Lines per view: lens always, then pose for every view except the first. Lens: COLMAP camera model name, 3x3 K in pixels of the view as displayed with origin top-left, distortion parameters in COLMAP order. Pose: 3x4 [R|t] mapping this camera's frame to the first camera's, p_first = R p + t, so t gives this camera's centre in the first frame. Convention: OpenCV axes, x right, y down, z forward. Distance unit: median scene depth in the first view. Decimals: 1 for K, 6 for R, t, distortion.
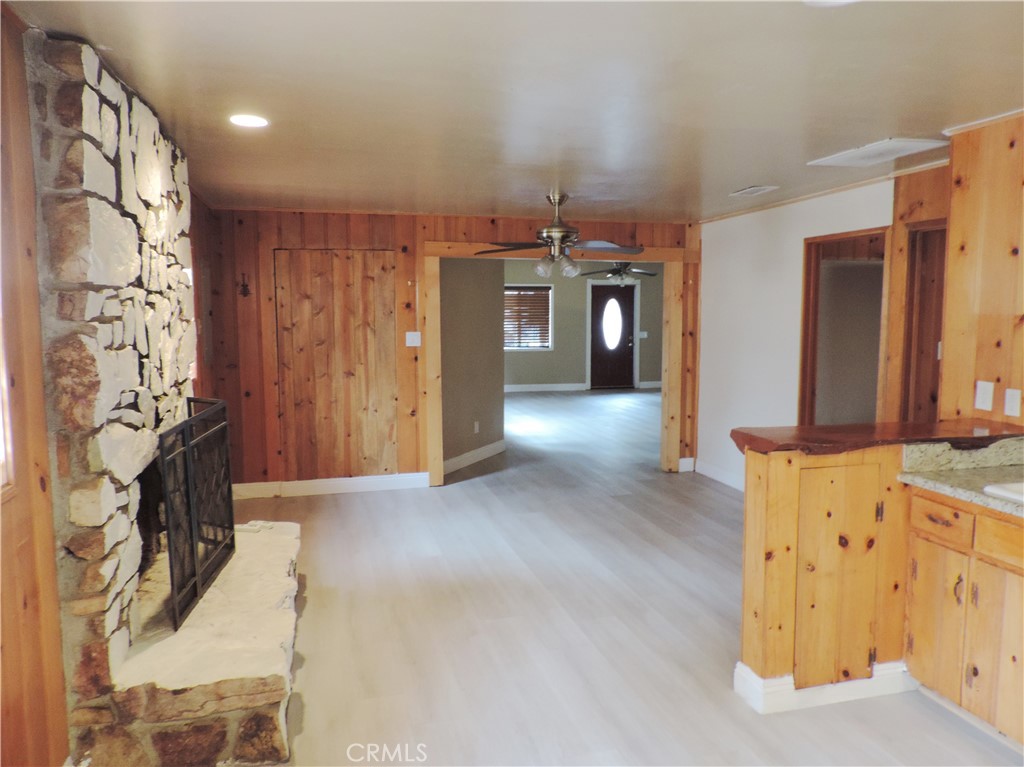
lens RADIAL K [[746.6, 0, 517.6], [0, 746.6, 384.1], [0, 0, 1]] dist [-0.018621, 0.005401]
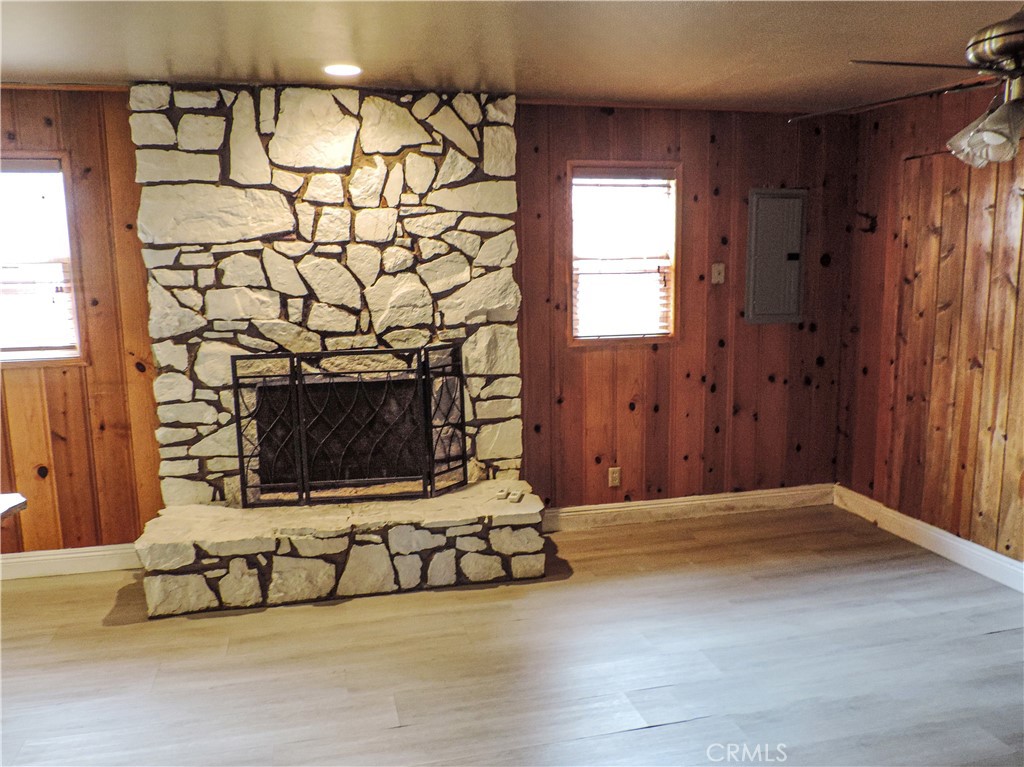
lens RADIAL K [[821.7, 0, 513.5], [0, 821.7, 378.9], [0, 0, 1]] dist [-0.005406, -0.001179]
pose [[-0.015085, 0.150649, -0.988472, 0.412405], [-0.087576, 0.984586, 0.151394, -0.066948], [0.996044, 0.088850, -0.001659, 0.651226]]
